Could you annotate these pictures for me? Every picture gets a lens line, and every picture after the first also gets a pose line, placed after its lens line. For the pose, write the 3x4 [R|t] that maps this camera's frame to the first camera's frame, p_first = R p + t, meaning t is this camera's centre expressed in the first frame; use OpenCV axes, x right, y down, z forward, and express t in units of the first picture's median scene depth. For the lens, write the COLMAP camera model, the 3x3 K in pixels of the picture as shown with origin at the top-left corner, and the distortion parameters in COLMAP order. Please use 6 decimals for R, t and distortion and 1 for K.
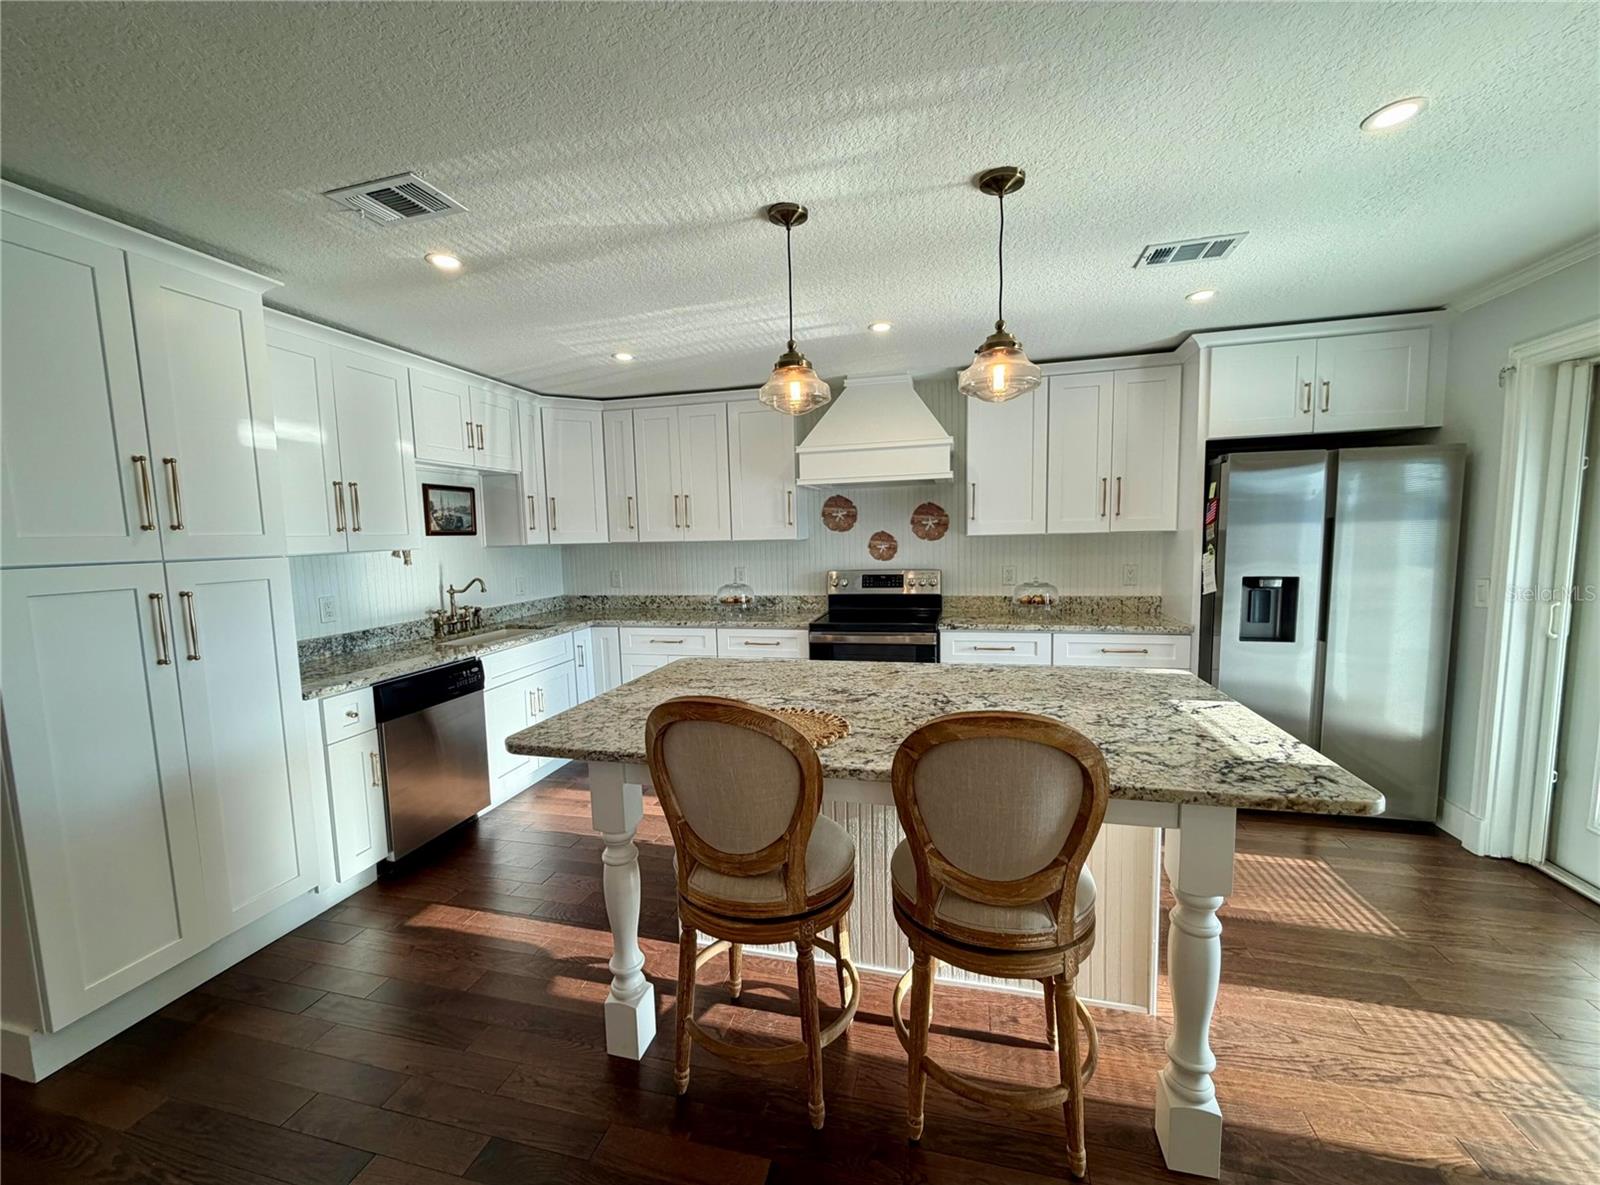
lens RADIAL K [[639.0, 0, 794.0], [0, 639.0, 597.8], [0, 0, 1]] dist [0.000206, 0.000008]
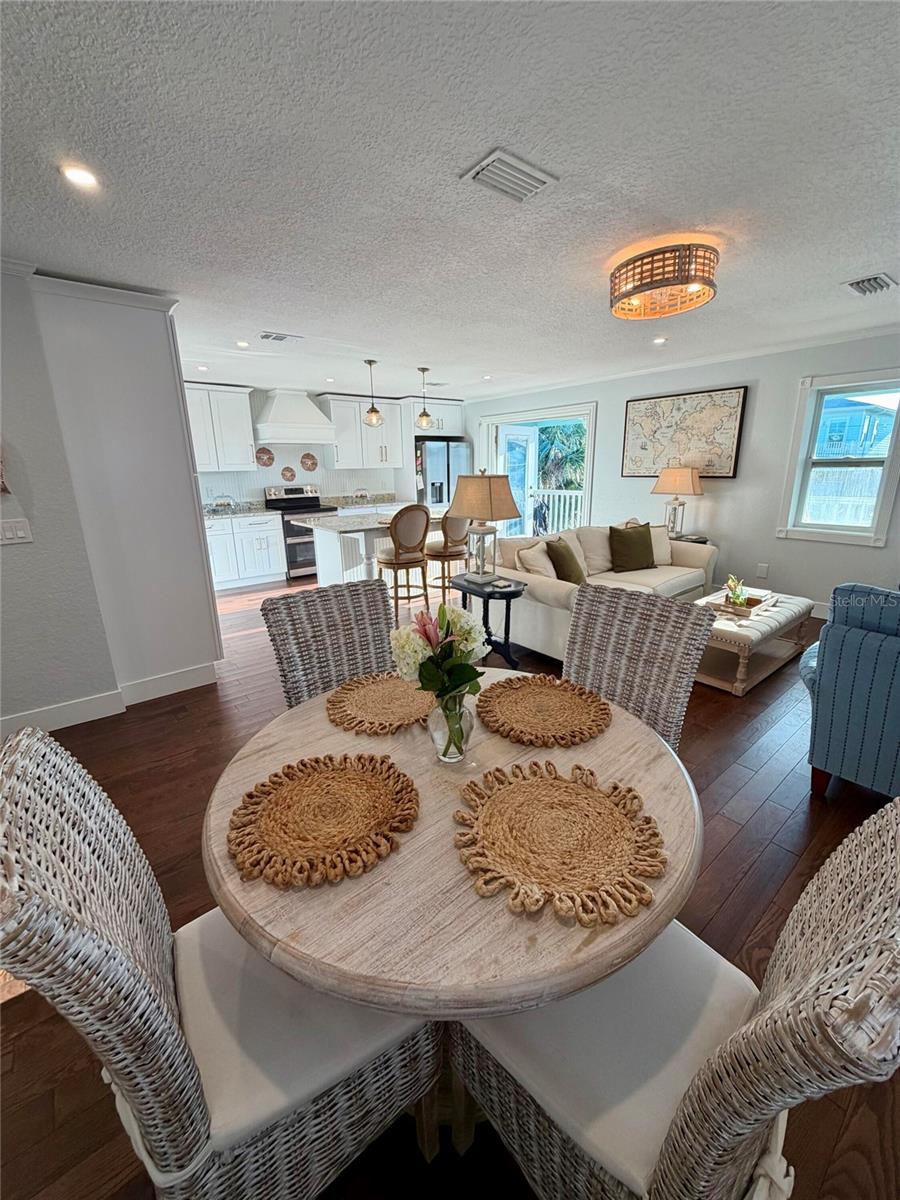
lens RADIAL K [[479.3, 0, 451.3], [0, 479.3, 596.6], [0, 0, 1]] dist [0.000206, 0.000008]
pose [[0.594364, -0.199932, 0.778947, -1.449323], [0.080990, 0.978560, 0.189369, 0.095354], [-0.800107, -0.049467, 0.597814, -0.625731]]
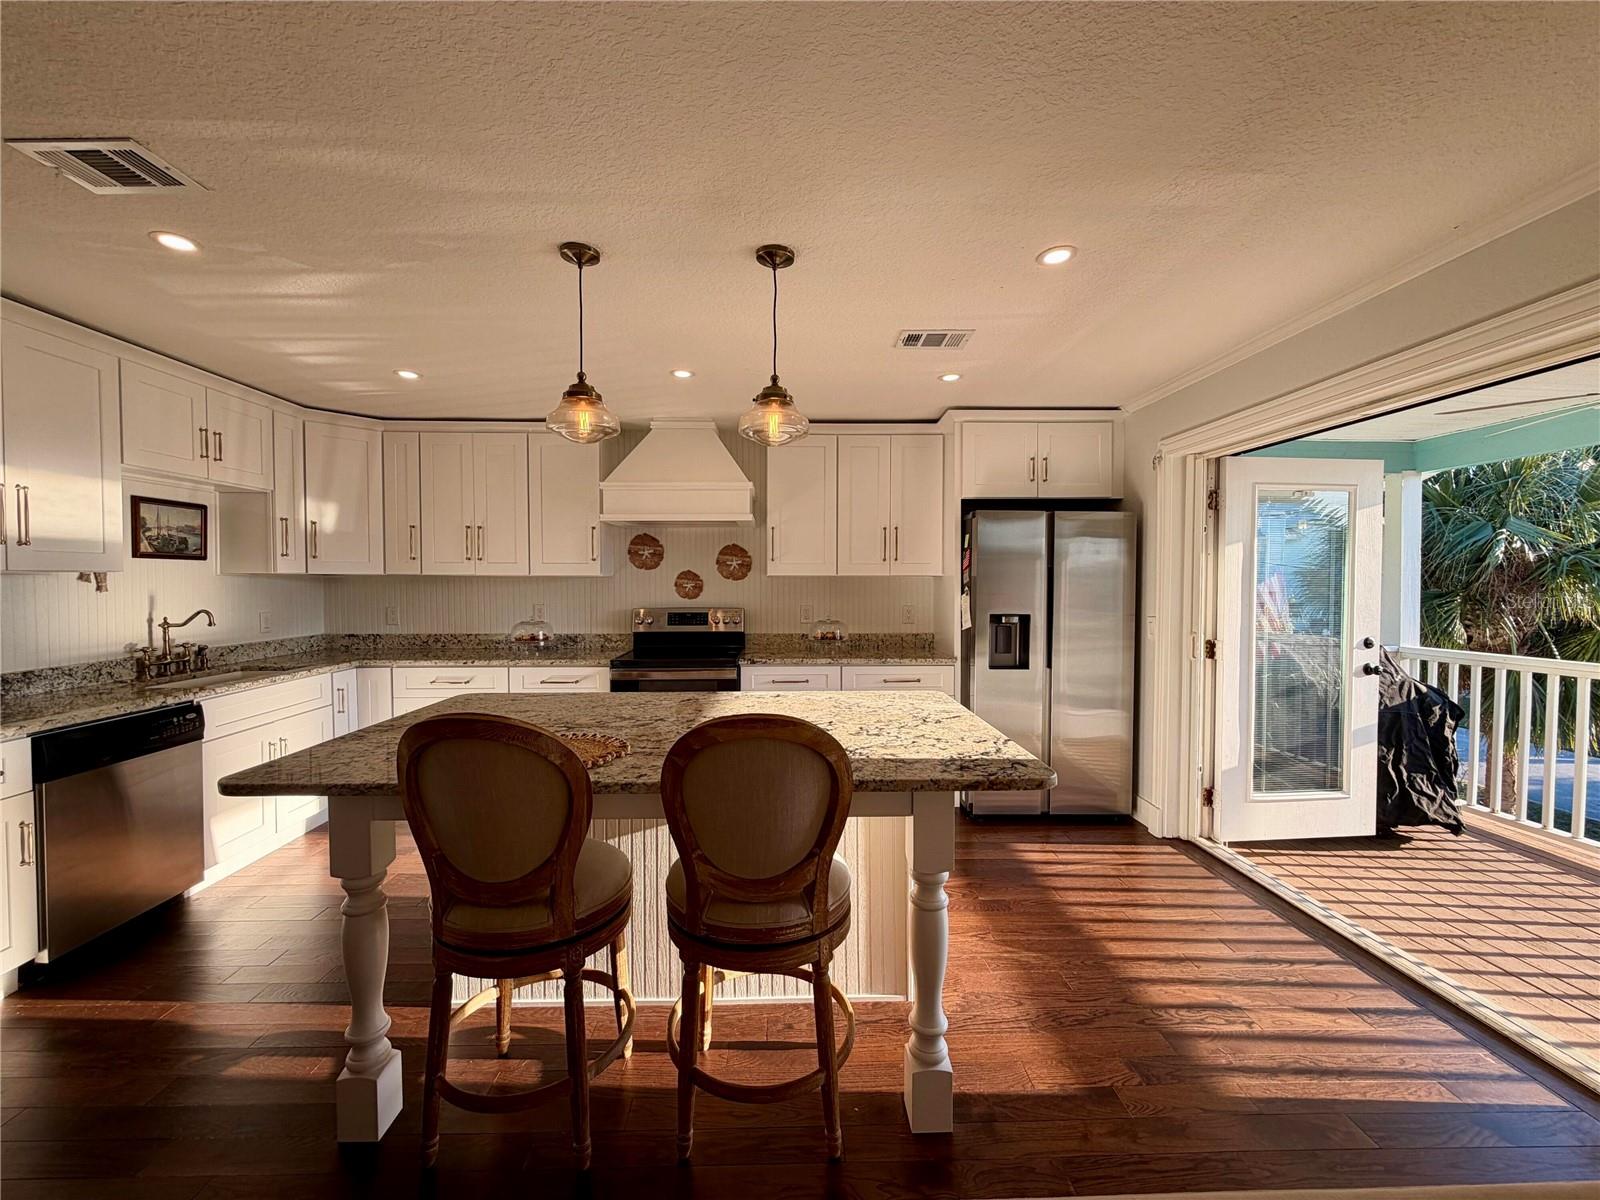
lens RADIAL K [[639.0, 0, 794.0], [0, 639.0, 598.0], [0, 0, 1]] dist [0.000206, 0.000008]
pose [[0.962245, 0.017314, 0.271632, 0.041144], [0.003259, 0.997170, -0.075104, 0.029952], [-0.272164, 0.073154, 0.959466, -0.042292]]
